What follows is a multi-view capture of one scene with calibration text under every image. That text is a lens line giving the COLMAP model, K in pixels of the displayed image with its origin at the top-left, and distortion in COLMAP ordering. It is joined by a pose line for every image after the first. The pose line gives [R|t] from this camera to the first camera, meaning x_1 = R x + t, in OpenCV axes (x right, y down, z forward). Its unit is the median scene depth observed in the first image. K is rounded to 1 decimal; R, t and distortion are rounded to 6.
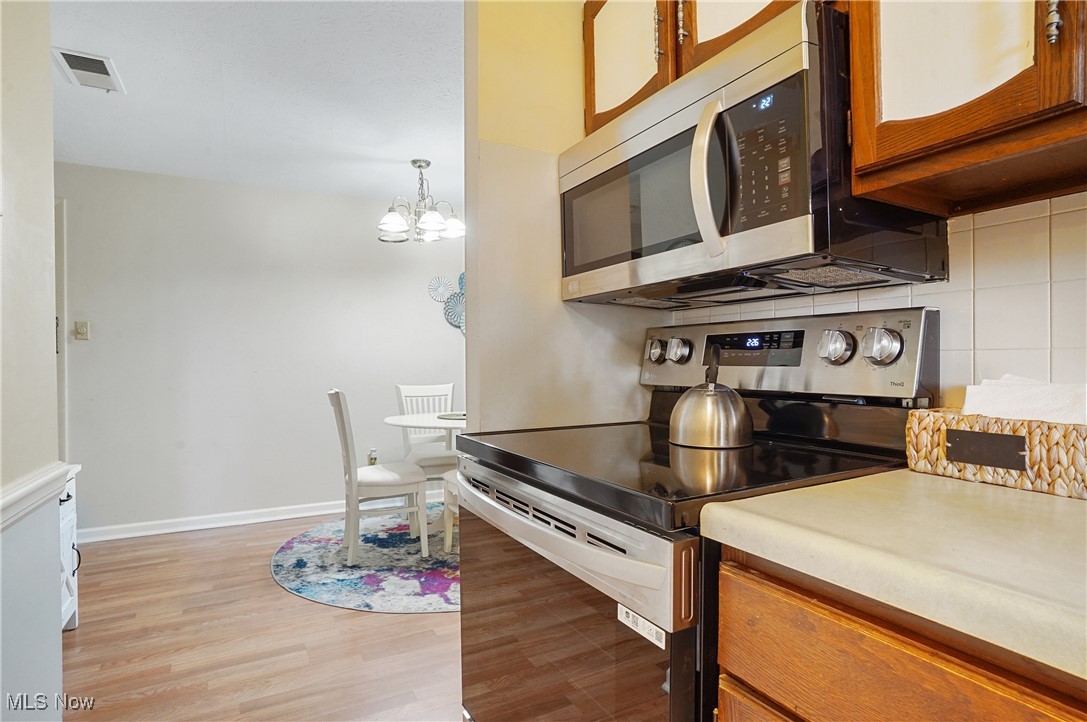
lens RADIAL K [[567.5, 0, 539.8], [0, 567.5, 362.8], [0, 0, 1]] dist [-0.077223, 0.045490]
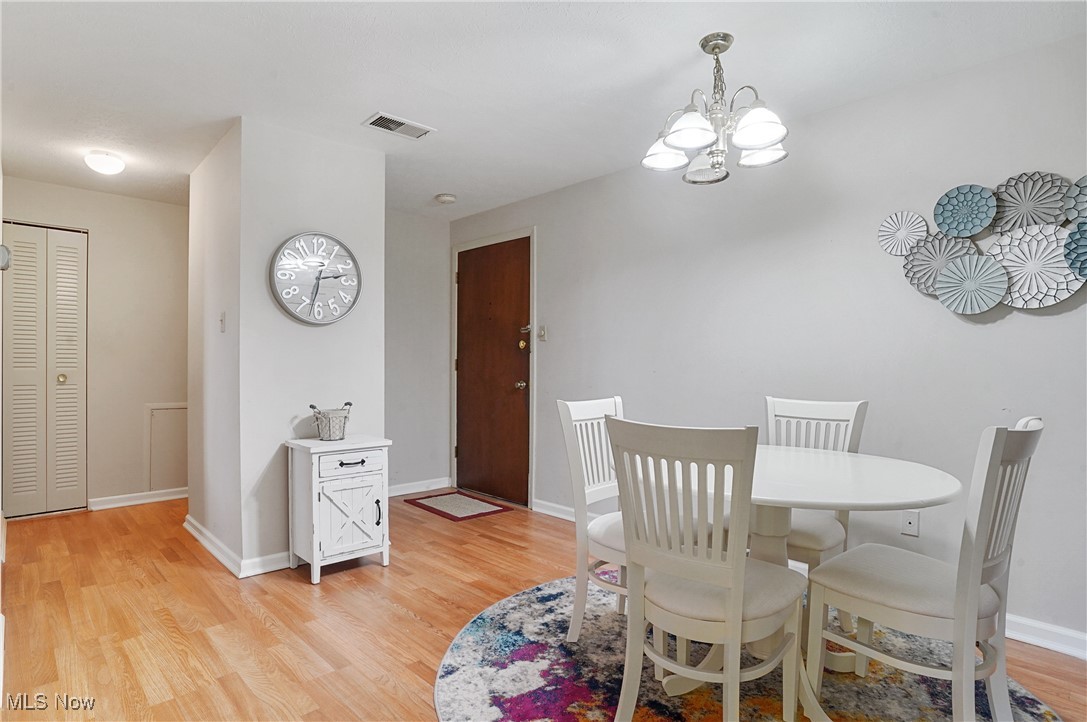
lens RADIAL K [[567.5, 0, 539.8], [0, 567.5, 362.8], [0, 0, 1]] dist [-0.077223, 0.045490]
pose [[0.271453, 0.005575, -0.962436, 0.411782], [-0.008106, 0.999961, 0.003506, 0.000673], [0.962418, 0.006849, 0.271487, 0.798764]]
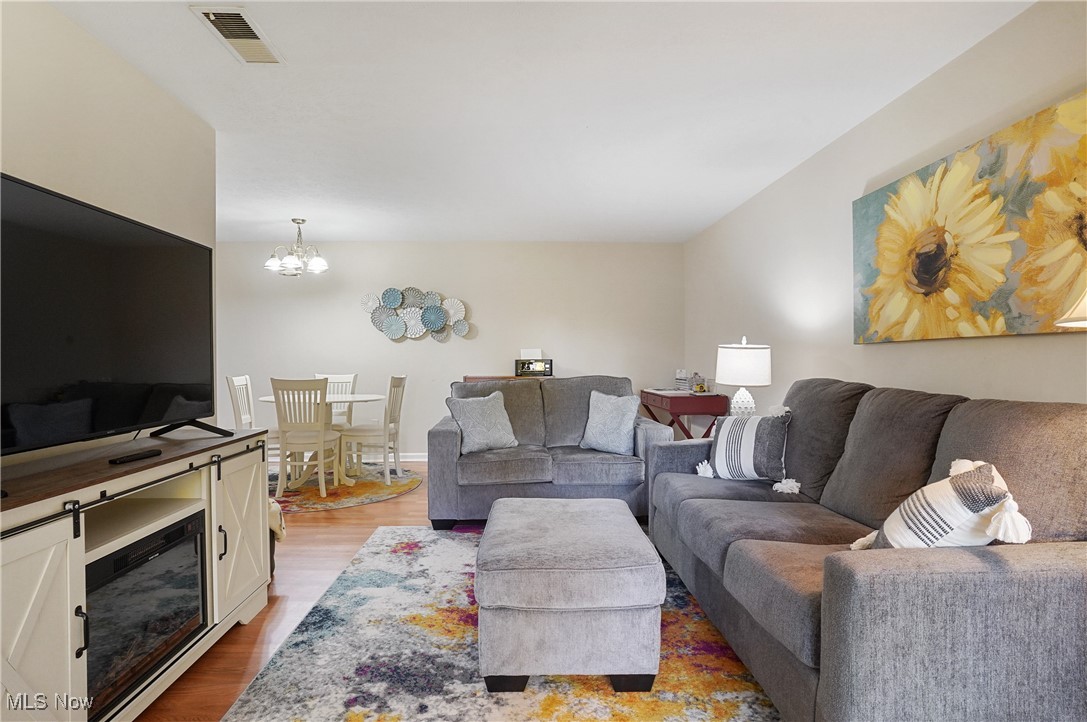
lens RADIAL K [[567.5, 0, 539.8], [0, 567.5, 362.8], [0, 0, 1]] dist [-0.077223, 0.045490]
pose [[0.903624, 0.008597, -0.428240, 1.200268], [-0.004592, 0.999936, 0.010384, -0.008030], [0.428302, -0.007417, 0.903605, -0.046597]]
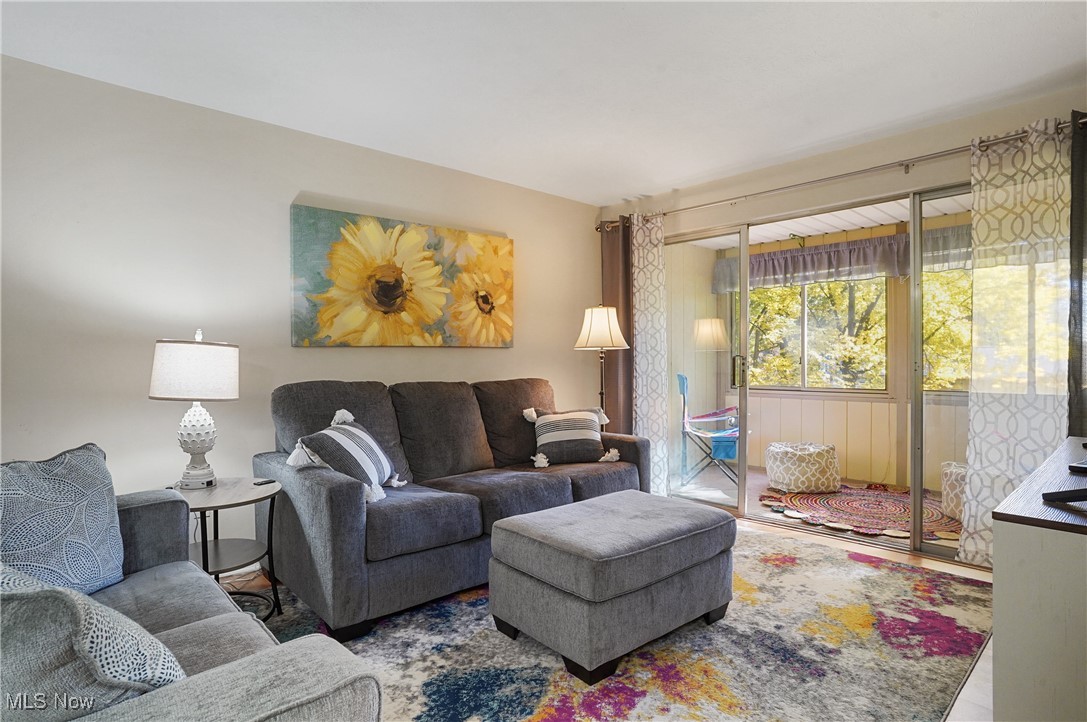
lens RADIAL K [[567.5, 0, 539.8], [0, 567.5, 362.8], [0, 0, 1]] dist [-0.077223, 0.045490]
pose [[-0.243977, 0.000508, 0.969781, 0.139894], [0.006322, 0.999979, 0.001066, -0.002186], [-0.969760, 0.006391, -0.243975, 0.968784]]
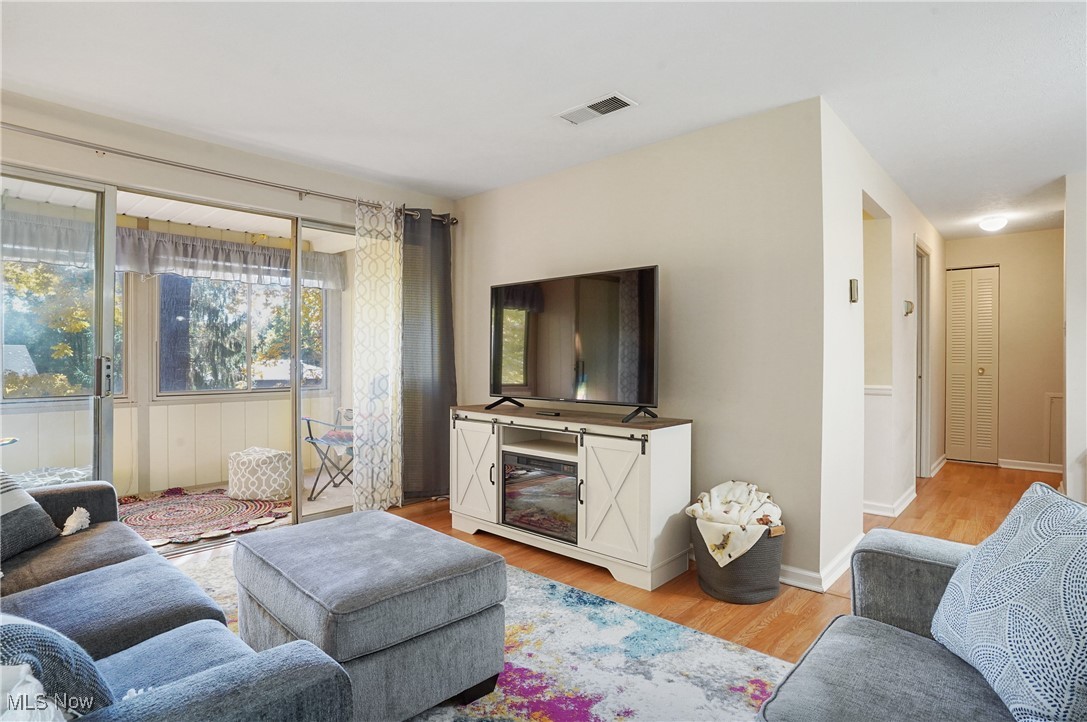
lens RADIAL K [[570.5, 0, 538.5], [0, 570.5, 356.5], [0, 0, 1]] dist [-0.077690, 0.045934]
pose [[-0.945113, 0.006496, -0.326680, 0.921190], [0.006659, 0.999978, 0.000619, -0.009645], [0.326677, -0.001590, -0.945135, 1.384926]]
